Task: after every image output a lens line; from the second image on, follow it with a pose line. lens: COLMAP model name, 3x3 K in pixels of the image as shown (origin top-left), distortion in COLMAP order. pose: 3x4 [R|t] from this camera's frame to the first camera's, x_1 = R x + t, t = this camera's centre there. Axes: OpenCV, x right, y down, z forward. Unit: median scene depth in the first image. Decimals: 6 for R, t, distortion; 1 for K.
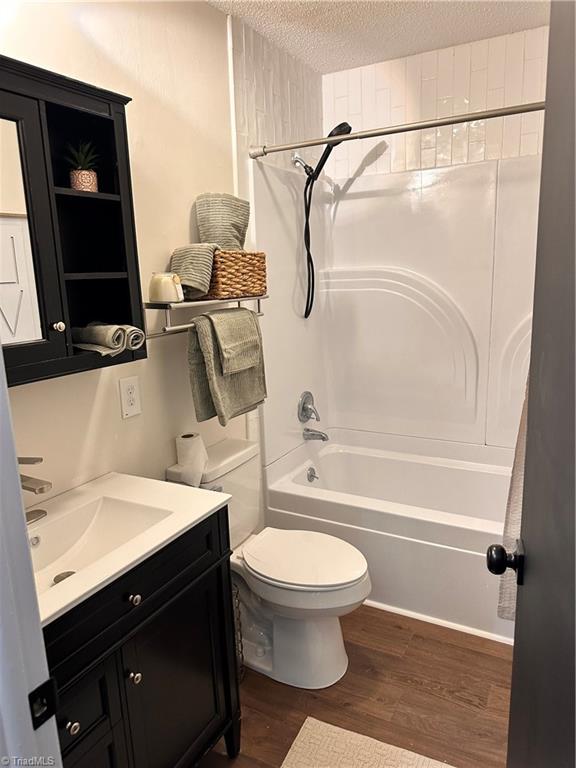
lens RADIAL K [[539.9, 0, 289.9], [0, 539.9, 387.8], [0, 0, 1]] dist [0.118005, -0.154541]
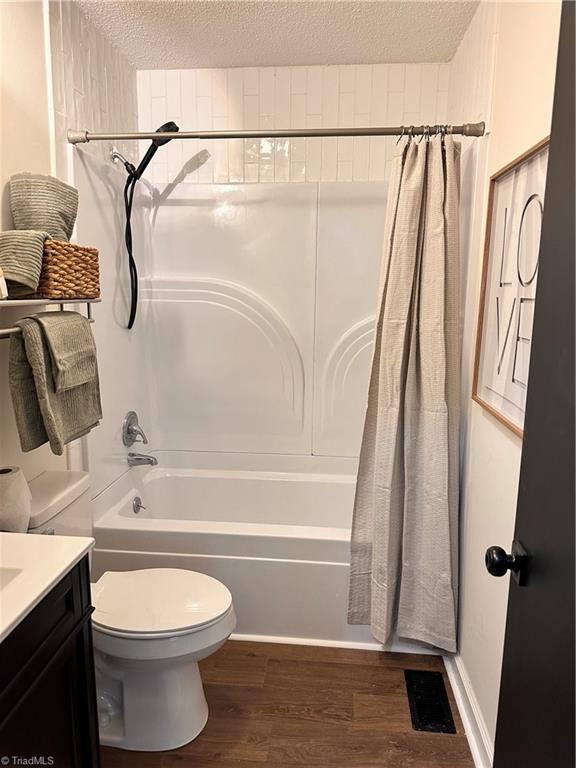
lens RADIAL K [[542.0, 0, 283.5], [0, 542.0, 387.3], [0, 0, 1]] dist [0.056474, -0.072327]
pose [[0.920567, -0.025291, 0.389765, -0.118521], [0.041402, 0.998598, -0.032988, 0.009886], [-0.388385, 0.046505, 0.920323, 0.102443]]
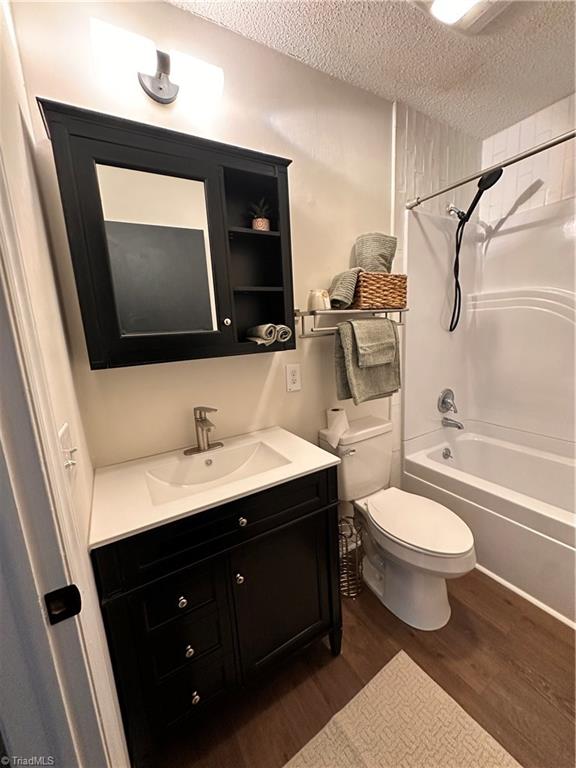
lens RADIAL K [[305.4, 0, 288.0], [0, 305.4, 384.0], [0, 0, 1]] dist [-0.001190, 0.000542]
pose [[0.858963, 0.079324, -0.505856, 0.098766], [-0.081485, 0.996514, 0.017899, 0.017542], [0.505512, 0.025845, 0.862432, 0.246967]]
